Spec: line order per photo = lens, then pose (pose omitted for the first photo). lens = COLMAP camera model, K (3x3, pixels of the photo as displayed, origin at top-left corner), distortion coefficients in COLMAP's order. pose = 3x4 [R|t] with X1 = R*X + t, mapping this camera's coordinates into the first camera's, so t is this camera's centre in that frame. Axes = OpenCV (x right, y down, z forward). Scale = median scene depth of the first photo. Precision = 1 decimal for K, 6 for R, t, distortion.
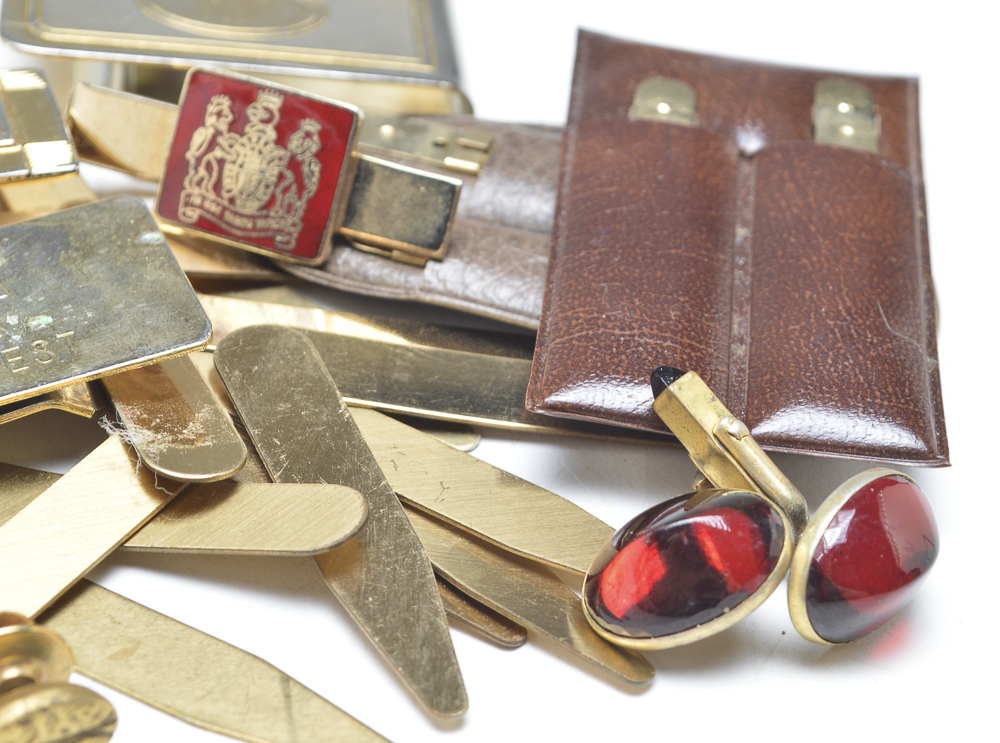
lens RADIAL K [[2519.0, 0, 500.0], [0, 2519.0, 371.5], [0, 0, 1]] dist [0.029674, 0.239006]
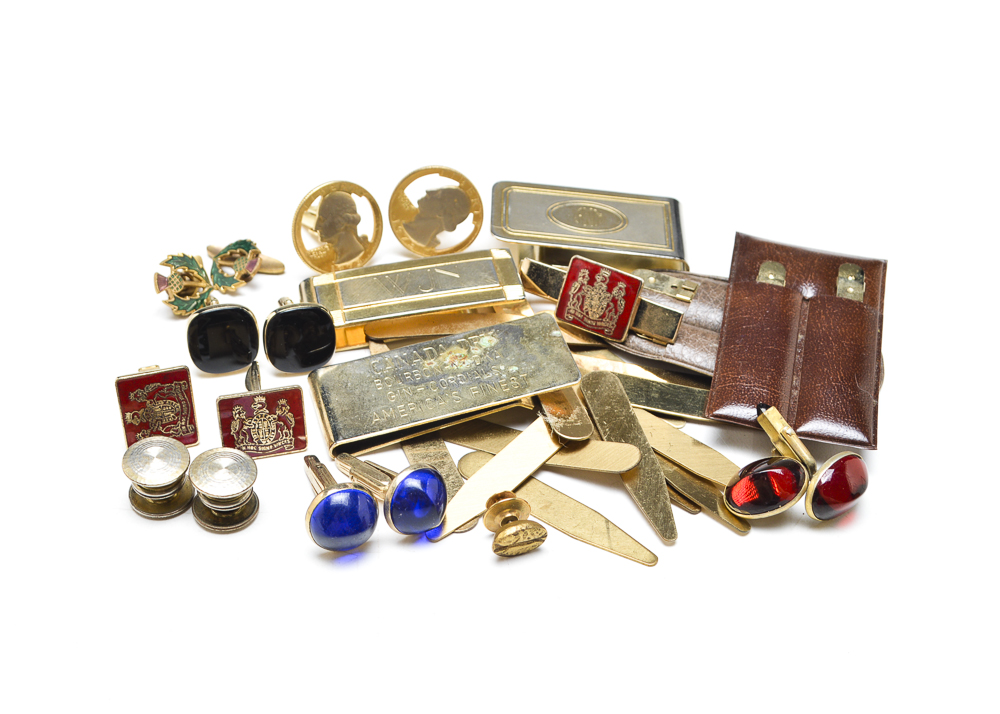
lens RADIAL K [[1563.6, 0, 470.5], [0, 1563.6, 357.4], [0, 0, 1]] dist [-0.003097, -0.040725]
pose [[0.989972, 0.054126, -0.130481, -0.020584], [-0.043571, 0.995643, 0.082438, -0.156164], [0.134374, -0.075927, 0.988018, -0.543622]]
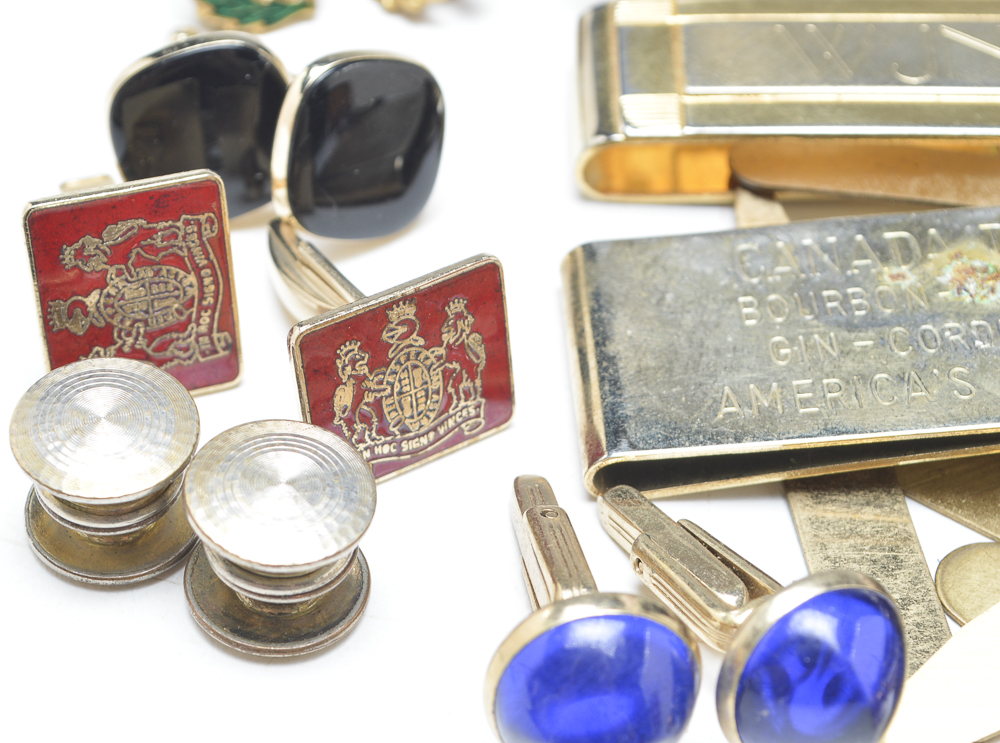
lens RADIAL K [[2519.0, 0, 500.0], [0, 2519.0, 371.5], [0, 0, 1]] dist [0.029674, 0.239006]
pose [[0.942874, 0.225545, -0.245188, -0.167701], [-0.190443, 0.968769, 0.158802, -0.104147], [0.273348, -0.103036, 0.956381, 0.073085]]
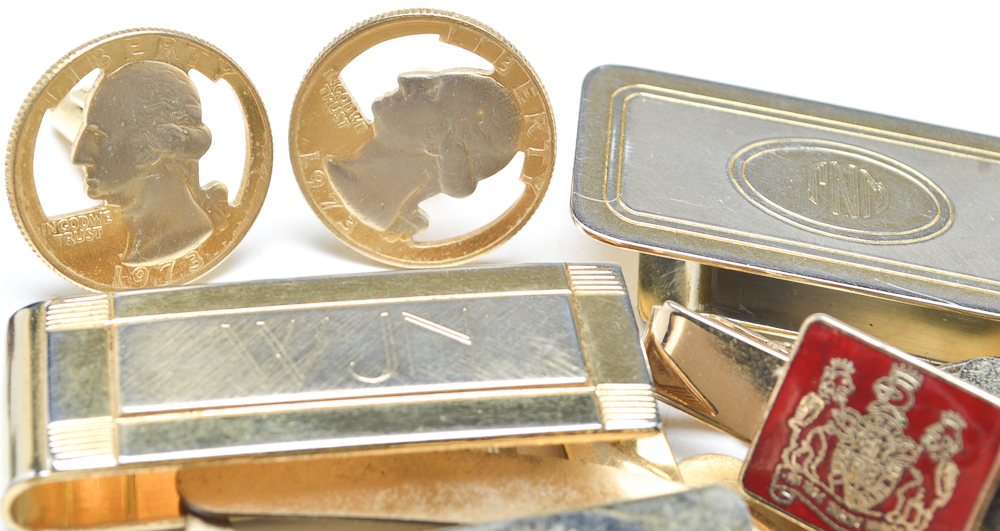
lens RADIAL K [[2278.6, 0, 500.0], [0, 2278.6, 265.5], [0, 0, 1]] dist [0.010326, 0.029050]
pose [[0.982280, 0.140474, -0.124070, -0.143689], [-0.130397, 0.987729, 0.085950, -0.203989], [0.134622, -0.068248, 0.988544, 0.280972]]
